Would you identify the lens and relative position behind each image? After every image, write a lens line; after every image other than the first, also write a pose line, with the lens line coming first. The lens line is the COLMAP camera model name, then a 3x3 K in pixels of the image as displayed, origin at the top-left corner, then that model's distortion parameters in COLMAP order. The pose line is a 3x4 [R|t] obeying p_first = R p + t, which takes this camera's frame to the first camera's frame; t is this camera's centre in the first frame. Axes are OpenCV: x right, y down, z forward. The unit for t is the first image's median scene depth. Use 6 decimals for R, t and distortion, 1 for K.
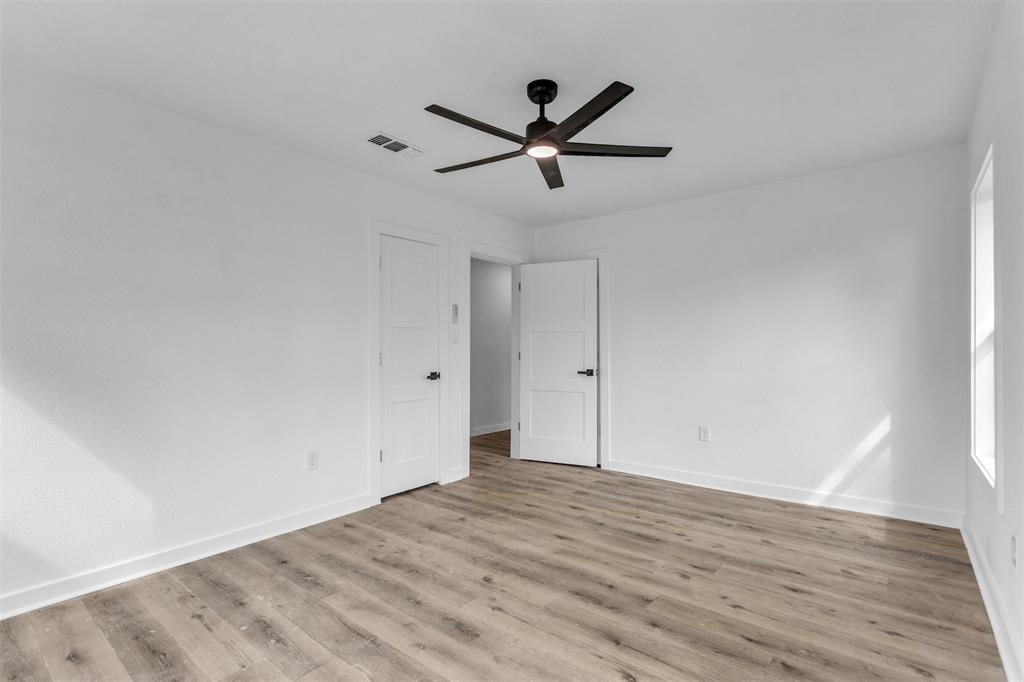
lens RADIAL K [[496.4, 0, 516.3], [0, 496.4, 341.5], [0, 0, 1]] dist [0.000409, 0.000136]
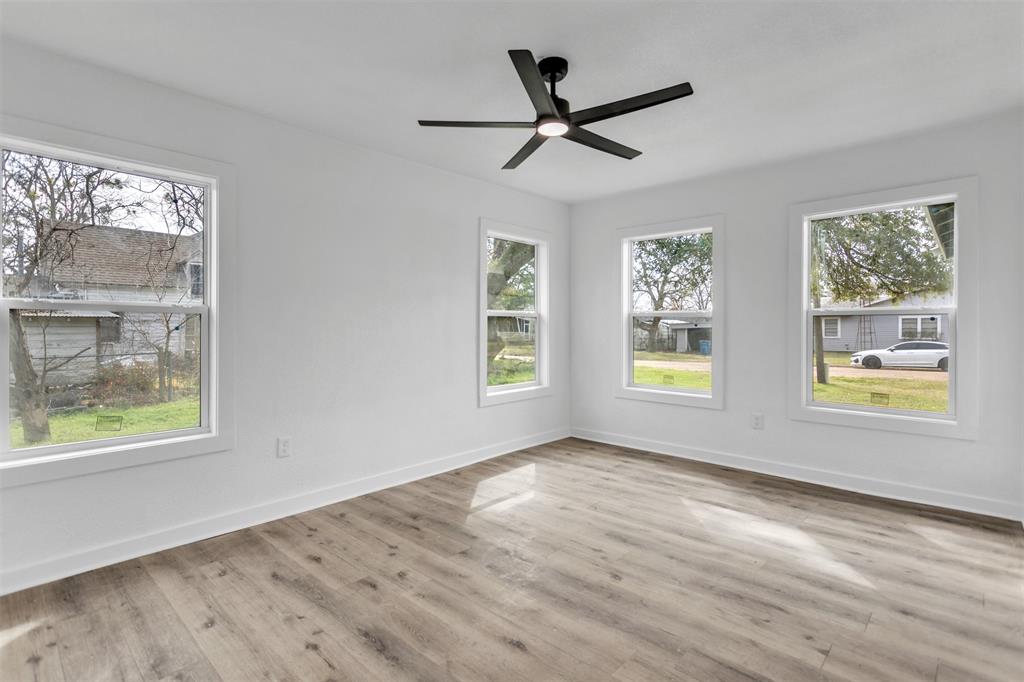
lens RADIAL K [[496.4, 0, 516.3], [0, 496.4, 341.5], [0, 0, 1]] dist [0.000409, 0.000136]
pose [[-0.997584, 0.007790, 0.069035, 0.058772], [0.008469, 0.999919, 0.009546, 0.031421], [-0.068955, 0.010107, -0.997569, 1.906833]]
